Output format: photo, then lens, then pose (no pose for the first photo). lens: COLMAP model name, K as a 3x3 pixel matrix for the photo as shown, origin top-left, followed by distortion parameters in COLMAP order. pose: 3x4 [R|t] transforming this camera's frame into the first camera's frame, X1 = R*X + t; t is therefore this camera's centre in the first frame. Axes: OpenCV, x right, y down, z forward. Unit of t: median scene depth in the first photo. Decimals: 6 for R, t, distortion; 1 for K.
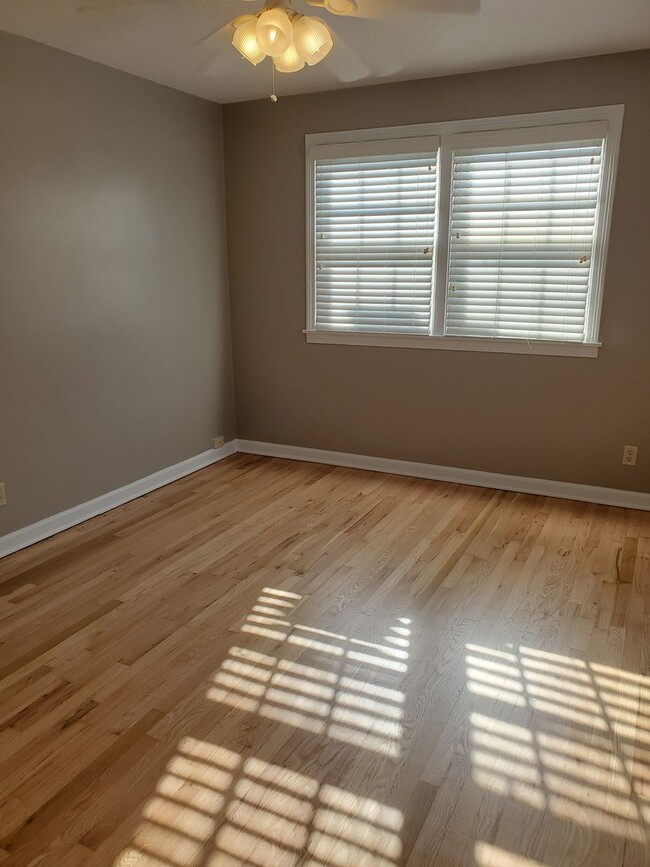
lens RADIAL K [[672.0, 0, 325.0], [0, 672.0, 433.5], [0, 0, 1]] dist [0.066654, -0.057375]
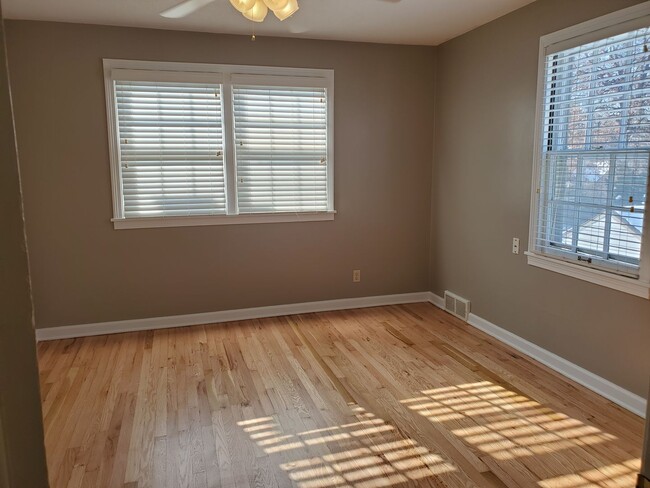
lens RADIAL K [[505.4, 0, 325.0], [0, 505.4, 244.0], [0, 0, 1]] dist [0.097456, -0.164206]
pose [[0.730555, -0.115914, 0.672944, -0.420879], [0.180567, 0.983201, -0.026670, -0.025918], [-0.658547, 0.140996, 0.739213, 0.129975]]
